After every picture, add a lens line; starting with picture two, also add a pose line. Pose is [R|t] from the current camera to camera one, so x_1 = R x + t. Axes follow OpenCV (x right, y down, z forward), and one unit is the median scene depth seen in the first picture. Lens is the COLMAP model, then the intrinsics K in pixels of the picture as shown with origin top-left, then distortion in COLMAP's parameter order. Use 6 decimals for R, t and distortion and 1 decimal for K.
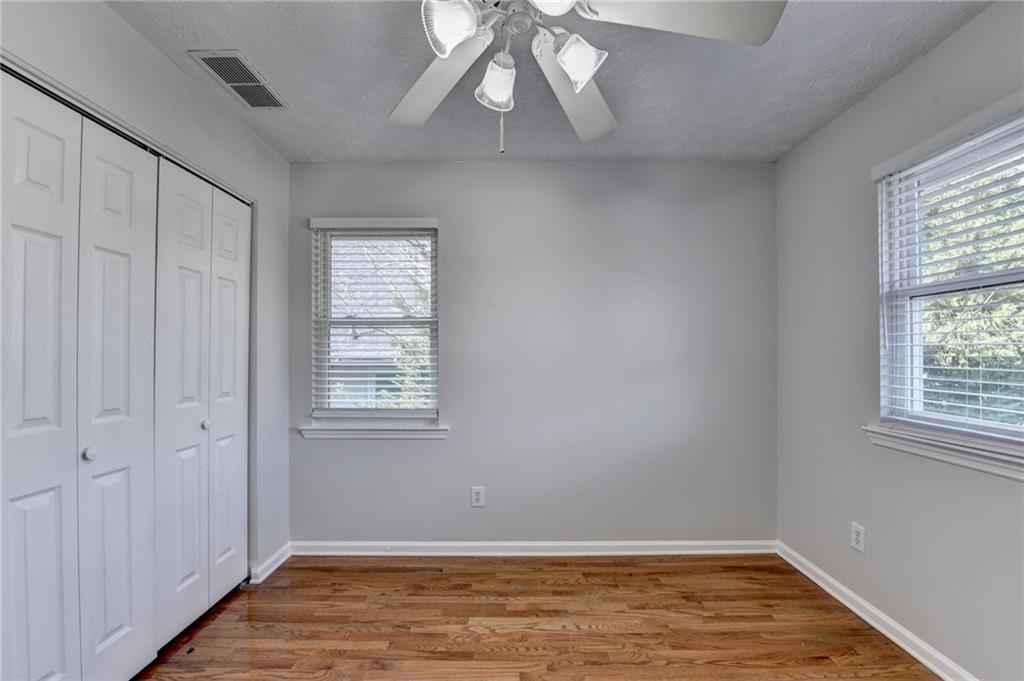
lens RADIAL K [[419.5, 0, 493.6], [0, 419.5, 356.4], [0, 0, 1]] dist [-0.017559, -0.000867]
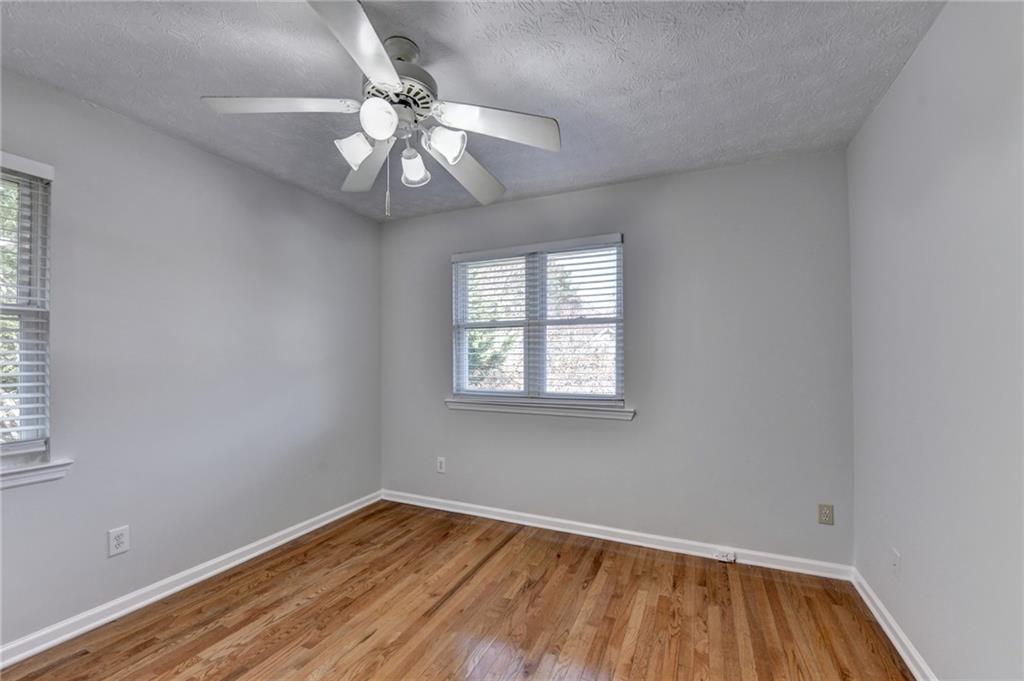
lens RADIAL K [[419.5, 0, 493.6], [0, 419.5, 356.4], [0, 0, 1]] dist [-0.017559, -0.000867]
pose [[0.432458, 0.003083, 0.901649, -0.521326], [0.007600, 0.999946, -0.007064, 0.000180], [-0.901622, 0.009907, 0.432412, 0.038242]]
